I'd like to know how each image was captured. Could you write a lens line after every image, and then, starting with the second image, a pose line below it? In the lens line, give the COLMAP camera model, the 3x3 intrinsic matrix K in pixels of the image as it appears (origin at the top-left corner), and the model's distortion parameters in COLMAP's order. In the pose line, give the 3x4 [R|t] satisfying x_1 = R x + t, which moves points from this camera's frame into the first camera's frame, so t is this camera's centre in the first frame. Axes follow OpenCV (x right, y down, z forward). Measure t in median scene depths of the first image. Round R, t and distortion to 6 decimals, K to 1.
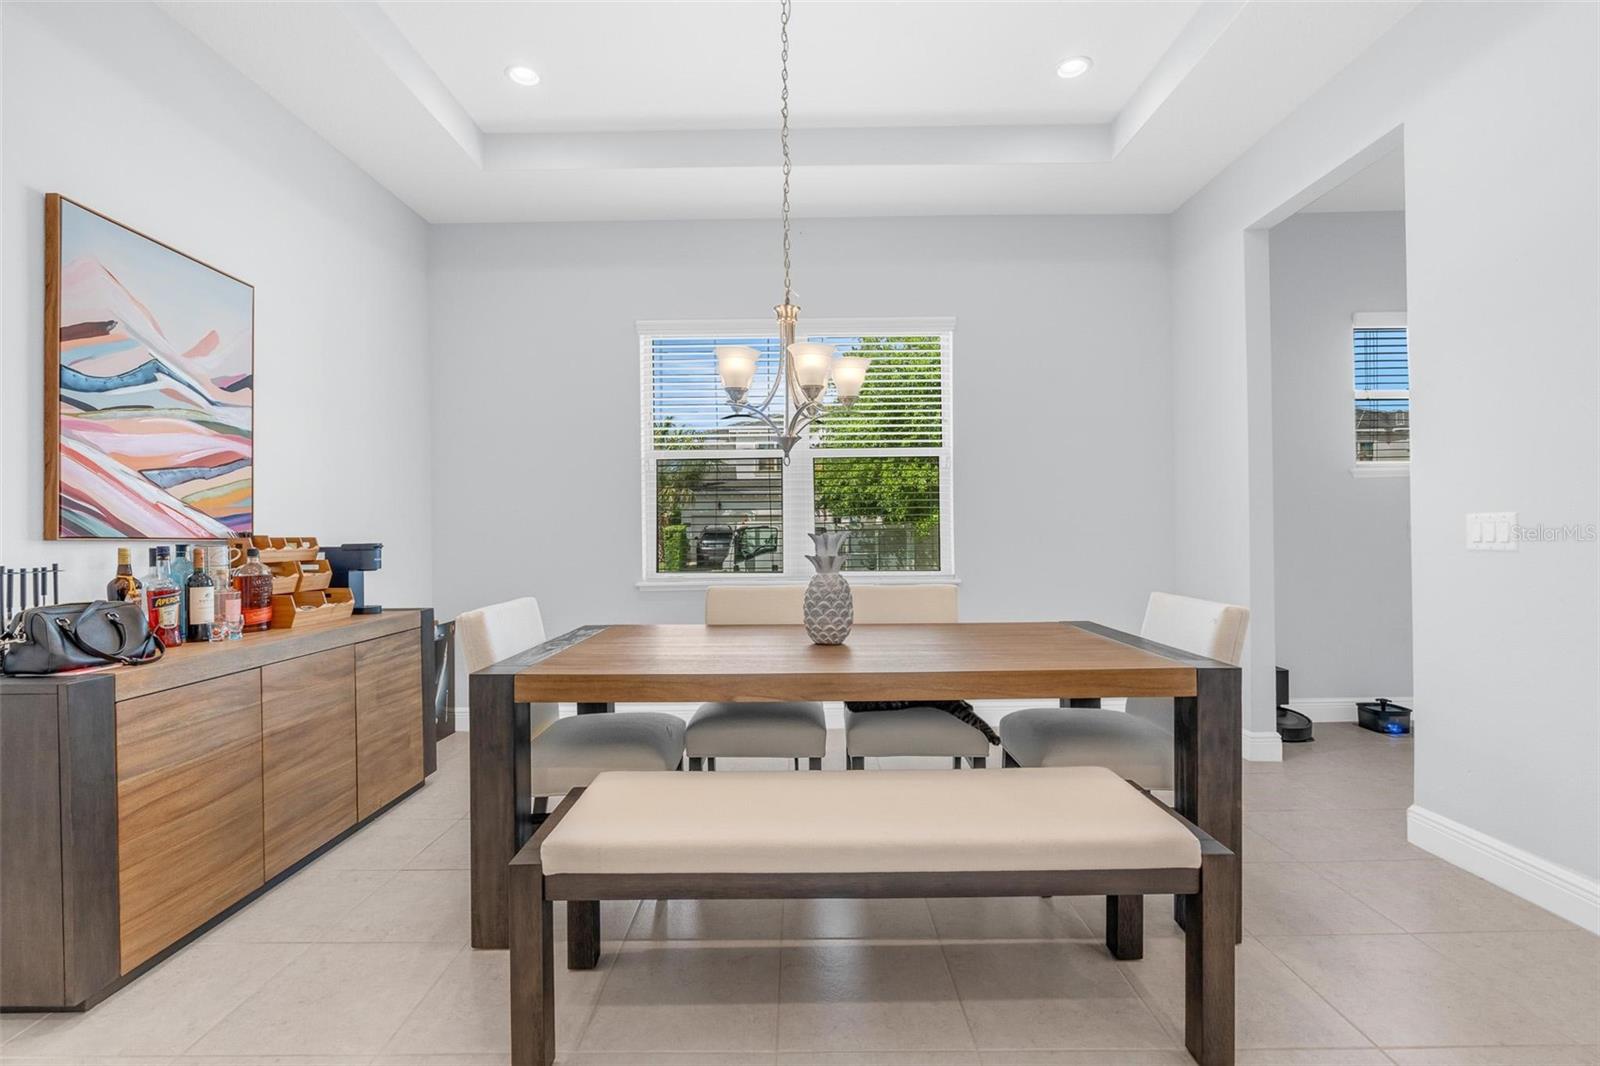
lens RADIAL K [[726.9, 0, 794.0], [0, 726.9, 533.5], [0, 0, 1]] dist [-0.006375, 0.003129]
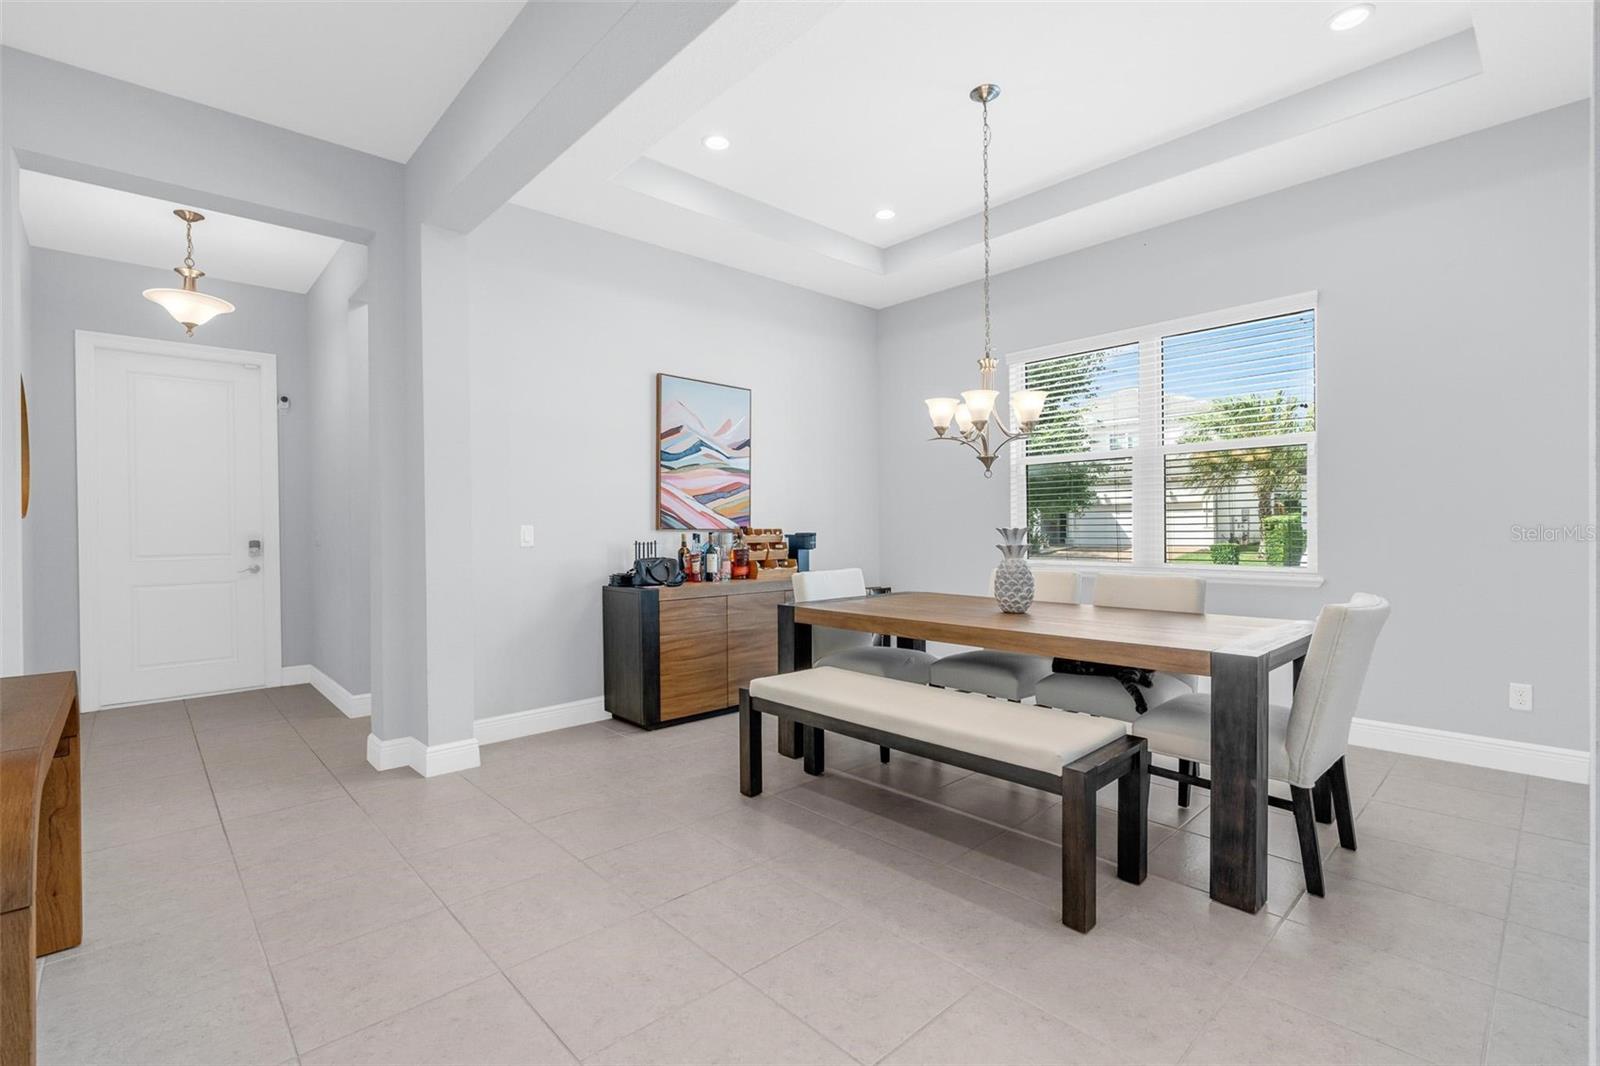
lens RADIAL K [[726.9, 0, 796.9], [0, 726.9, 537.4], [0, 0, 1]] dist [-0.006375, 0.003129]
pose [[0.682311, 0.013540, -0.730937, 0.774399], [0.000196, 0.999825, 0.018703, -0.008560], [0.731062, -0.012904, 0.682189, -0.181588]]
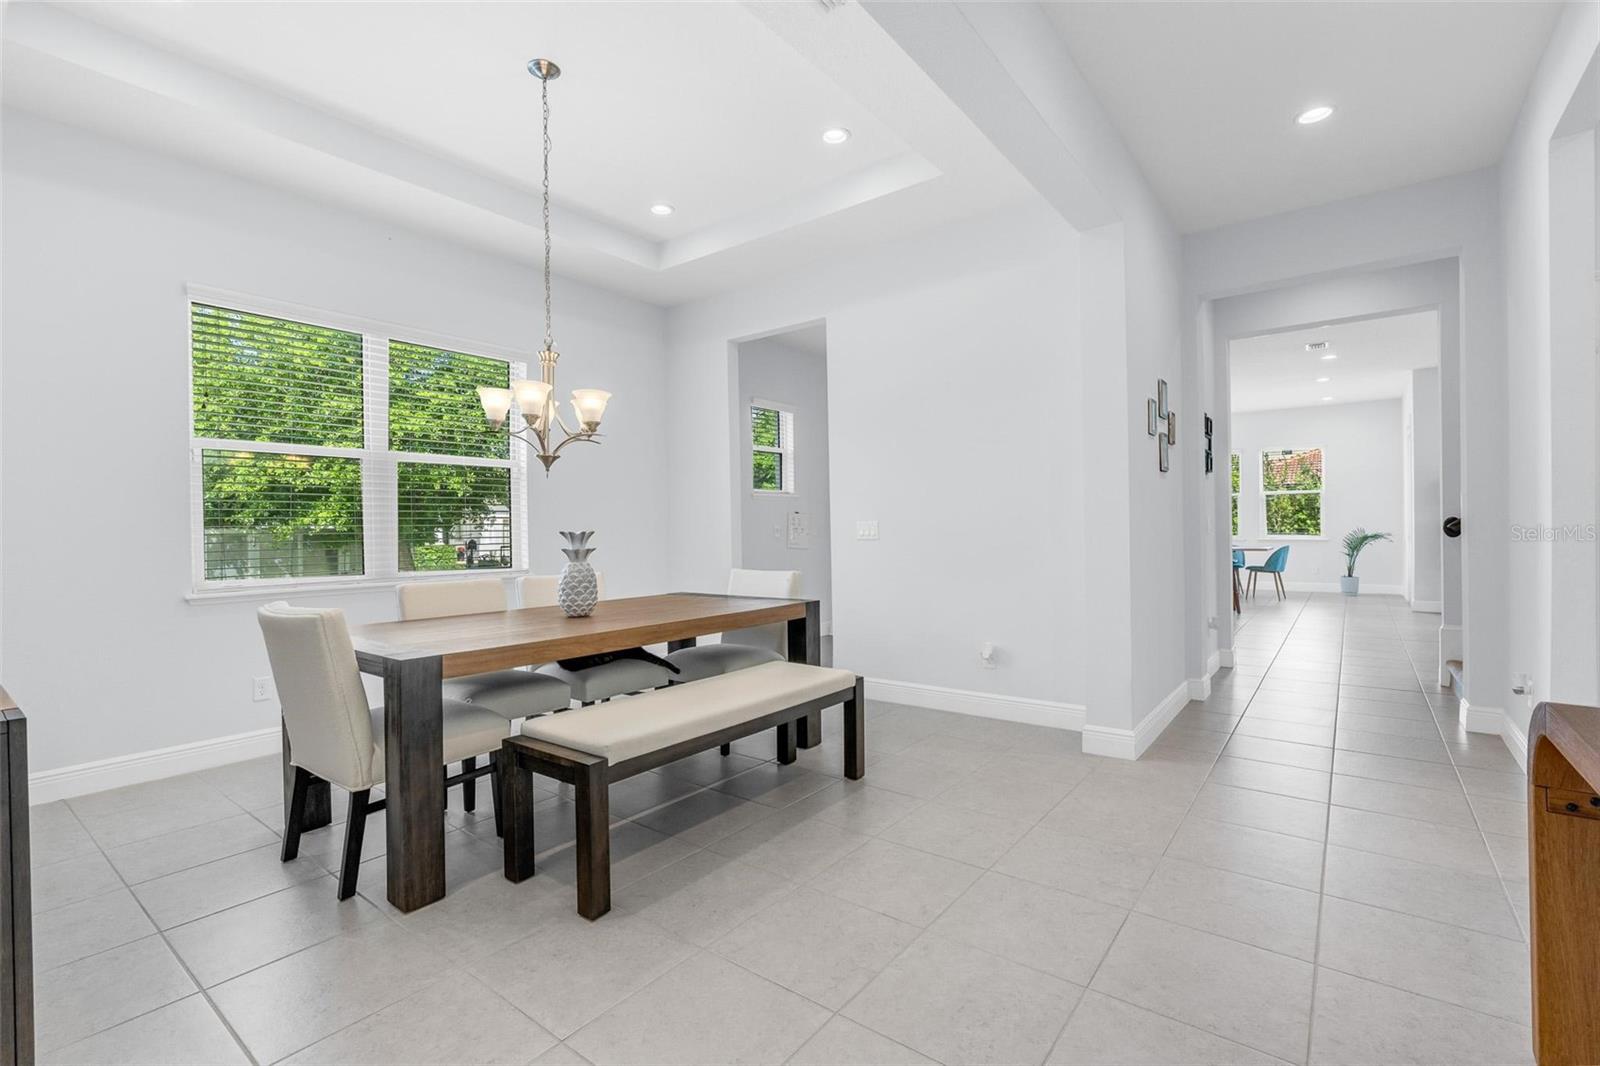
lens RADIAL K [[726.9, 0, 792.1], [0, 726.9, 532.3], [0, 0, 1]] dist [-0.006375, 0.003129]
pose [[0.612674, -0.001639, 0.790334, -0.789913], [0.010584, 0.999925, -0.006131, 0.013814], [-0.790265, 0.012121, 0.612645, -0.107011]]
